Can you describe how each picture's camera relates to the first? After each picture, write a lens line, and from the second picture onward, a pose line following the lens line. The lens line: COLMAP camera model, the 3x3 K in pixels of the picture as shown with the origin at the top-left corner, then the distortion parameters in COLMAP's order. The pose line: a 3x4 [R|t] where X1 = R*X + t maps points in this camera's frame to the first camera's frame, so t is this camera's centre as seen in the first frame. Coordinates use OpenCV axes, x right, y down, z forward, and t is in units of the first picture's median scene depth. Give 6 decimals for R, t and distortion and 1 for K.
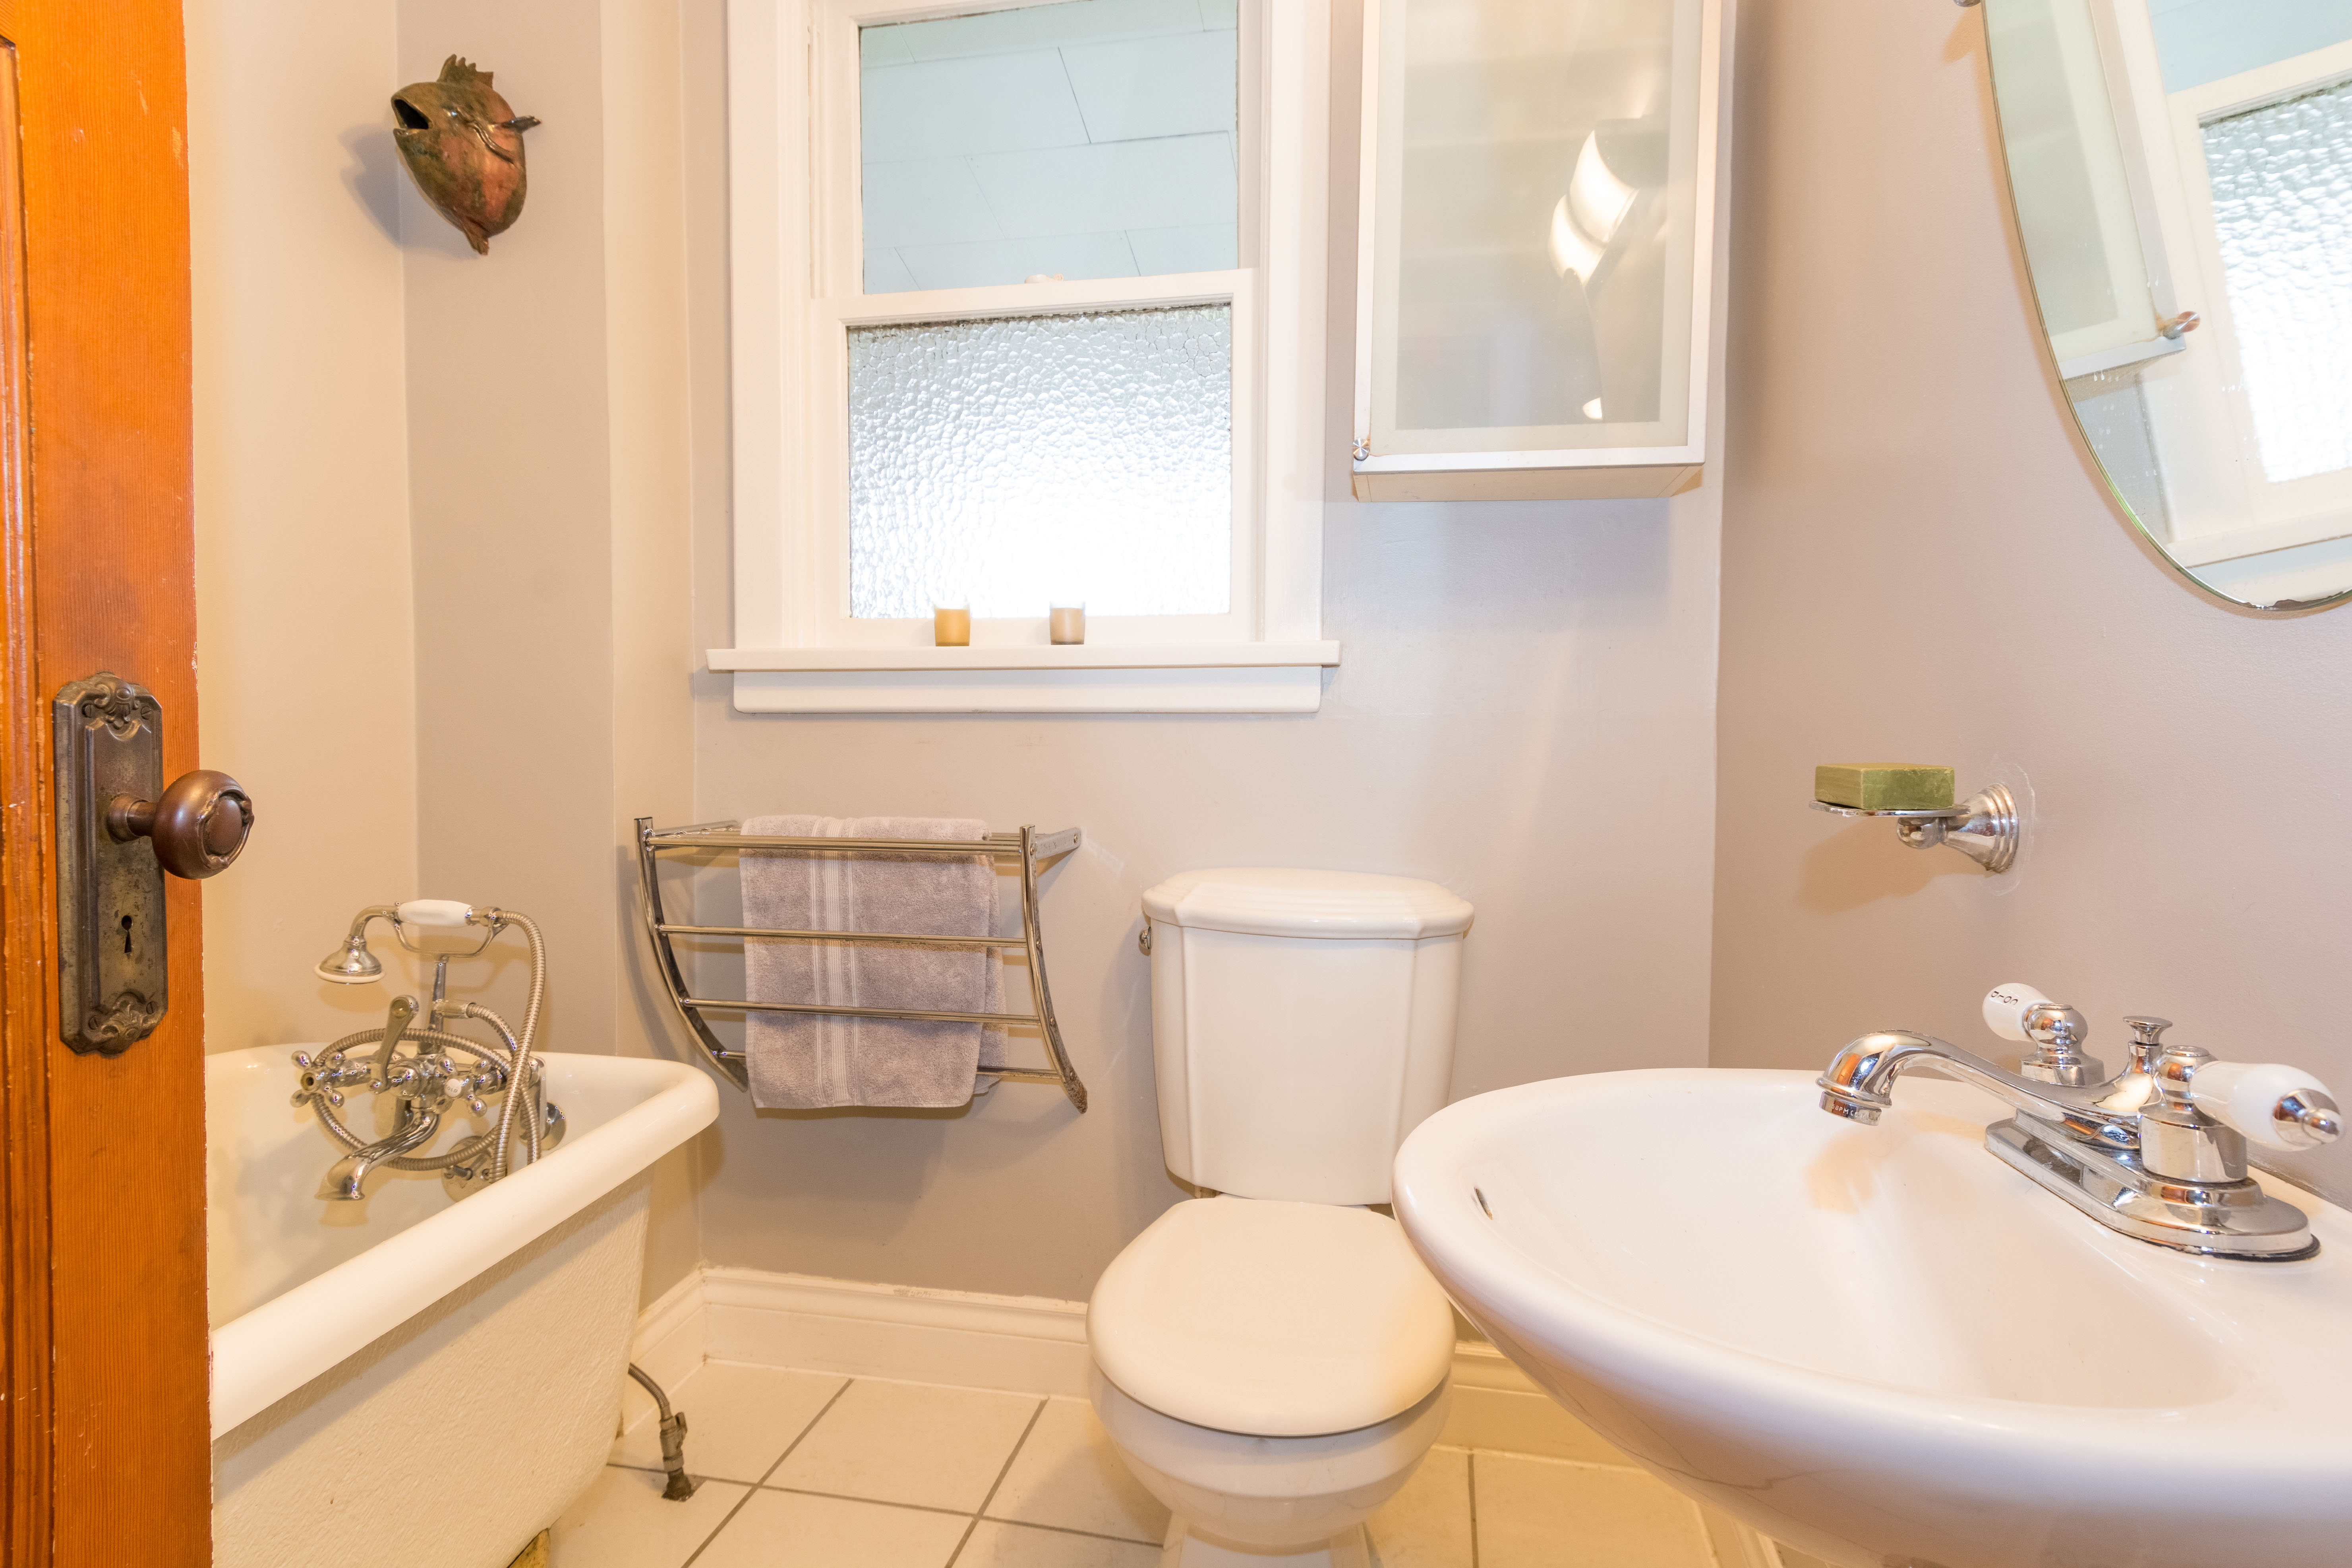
lens RADIAL K [[1233.2, 0, 1169.0], [0, 1233.2, 778.3], [0, 0, 1]] dist [0.020984, -0.014593]
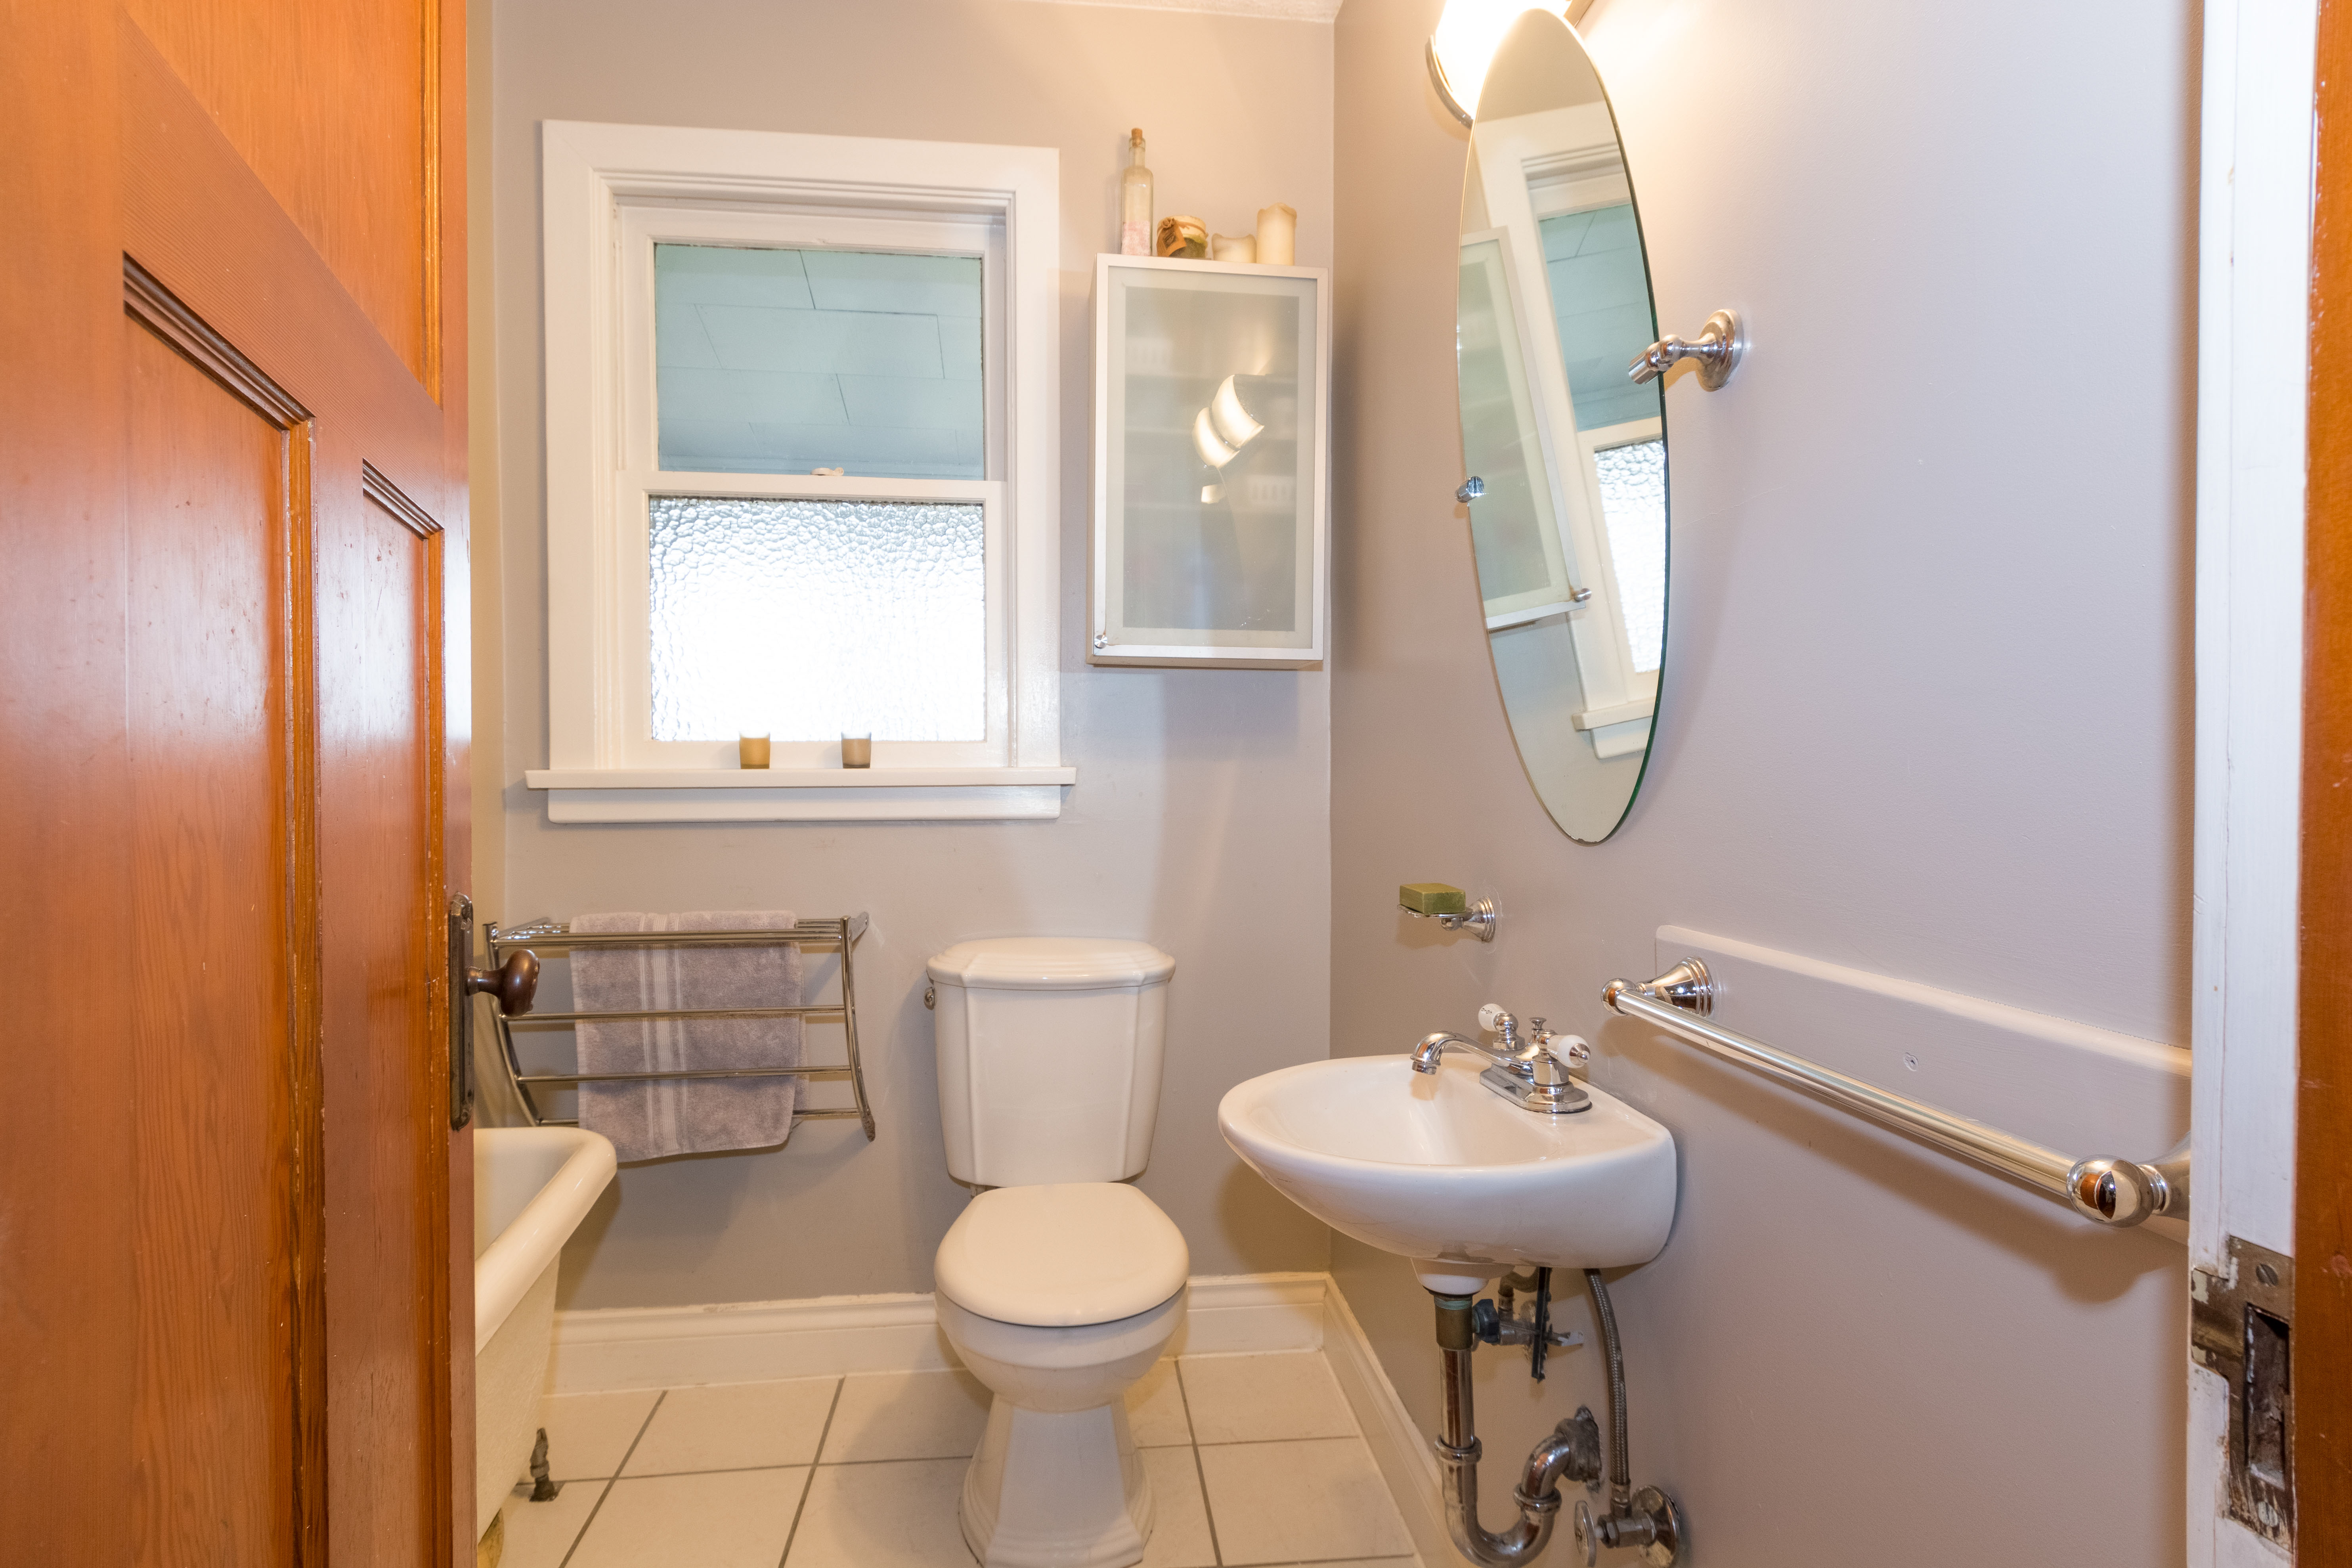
lens RADIAL K [[1233.3, 0, 1169.0], [0, 1233.3, 778.3], [0, 0, 1]] dist [0.020984, -0.014593]
pose [[0.950500, -0.011580, 0.310509, -0.177970], [0.018841, 0.999614, -0.020398, -0.068022], [-0.310153, 0.025238, 0.950352, -0.306220]]
